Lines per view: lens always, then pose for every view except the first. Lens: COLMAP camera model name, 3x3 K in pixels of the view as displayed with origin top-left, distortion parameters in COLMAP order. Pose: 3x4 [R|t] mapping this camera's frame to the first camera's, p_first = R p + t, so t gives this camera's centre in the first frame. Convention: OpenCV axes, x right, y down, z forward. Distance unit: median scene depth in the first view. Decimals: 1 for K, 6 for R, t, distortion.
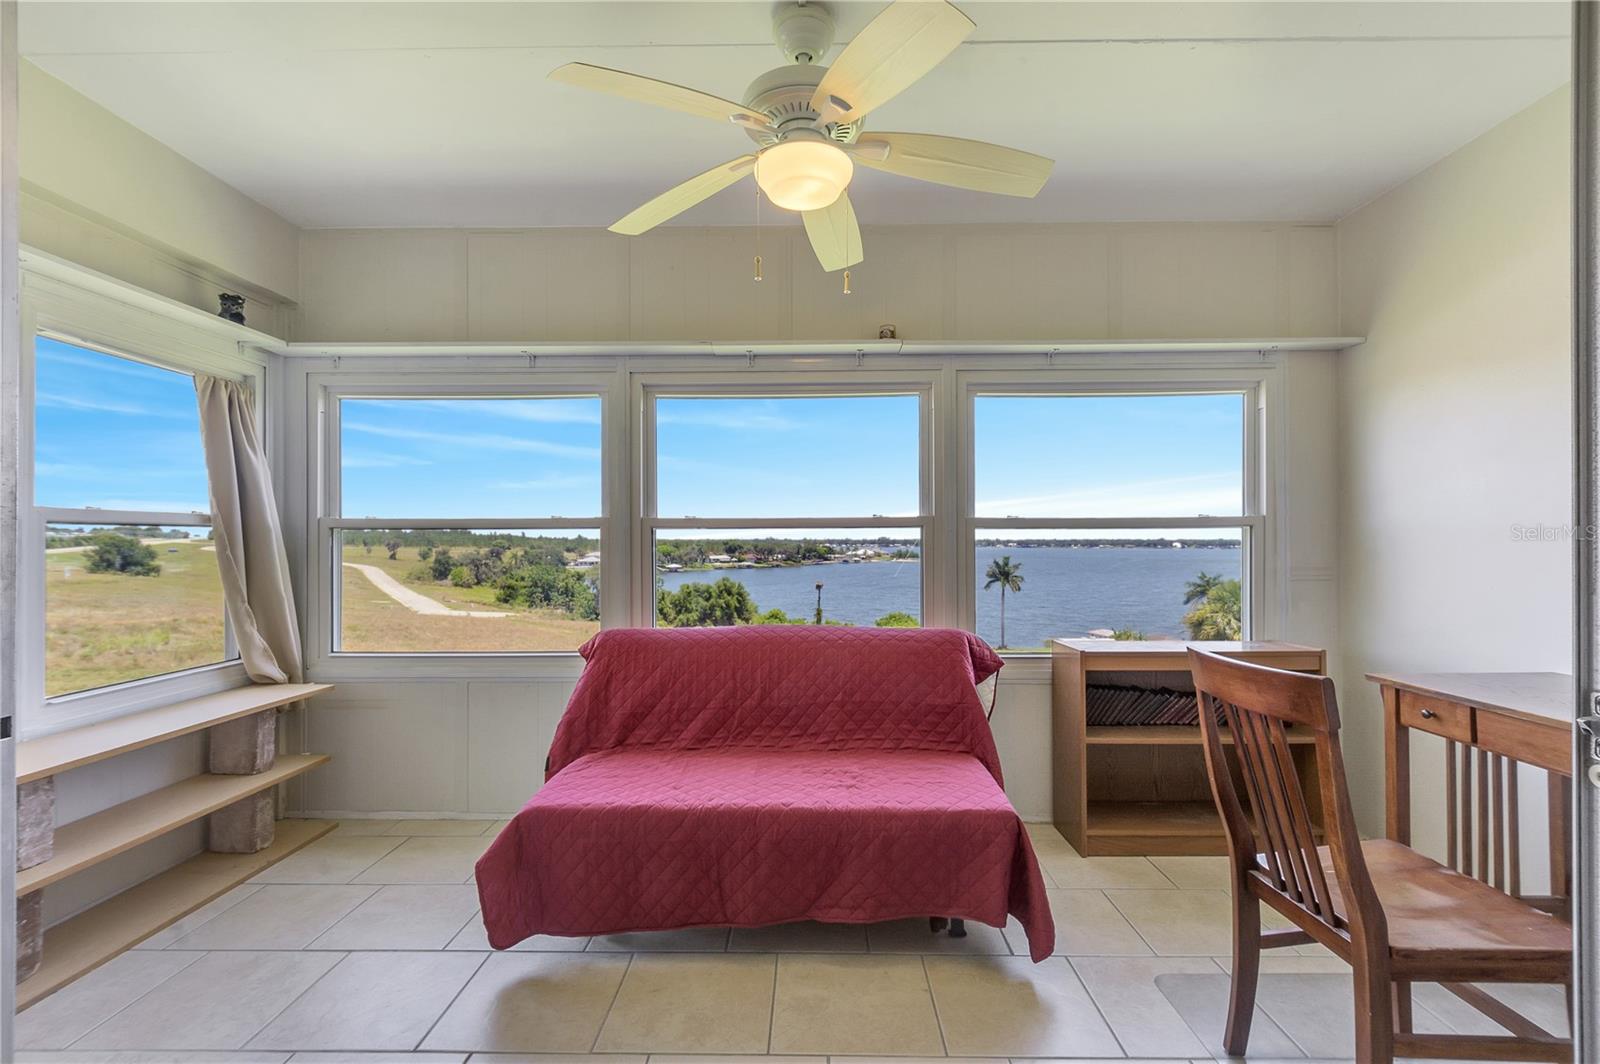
lens RADIAL K [[697.2, 0, 797.7], [0, 697.2, 551.4], [0, 0, 1]] dist [0.005004, -0.001206]
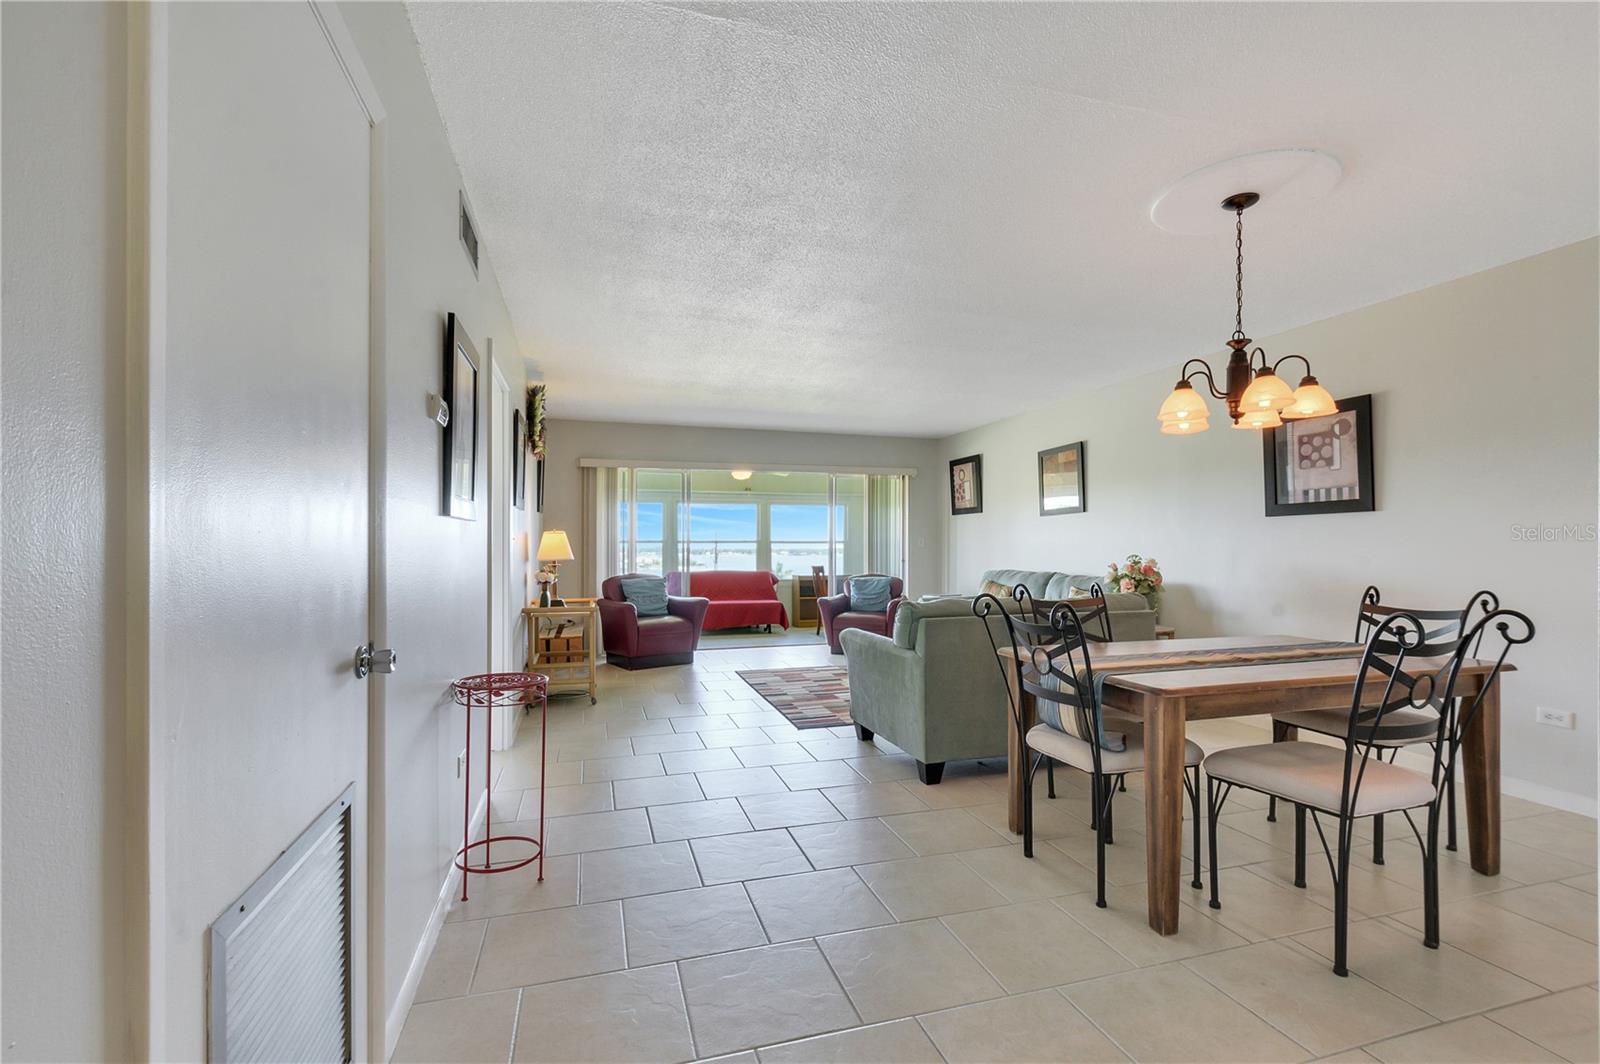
lens RADIAL K [[697.2, 0, 797.7], [0, 697.2, 551.4], [0, 0, 1]] dist [0.005004, -0.001206]
pose [[0.954125, -0.005198, 0.299363, -0.745236], [0.008593, 0.999913, -0.010027, 0.044723], [-0.299285, 0.012139, 0.954087, -2.643292]]
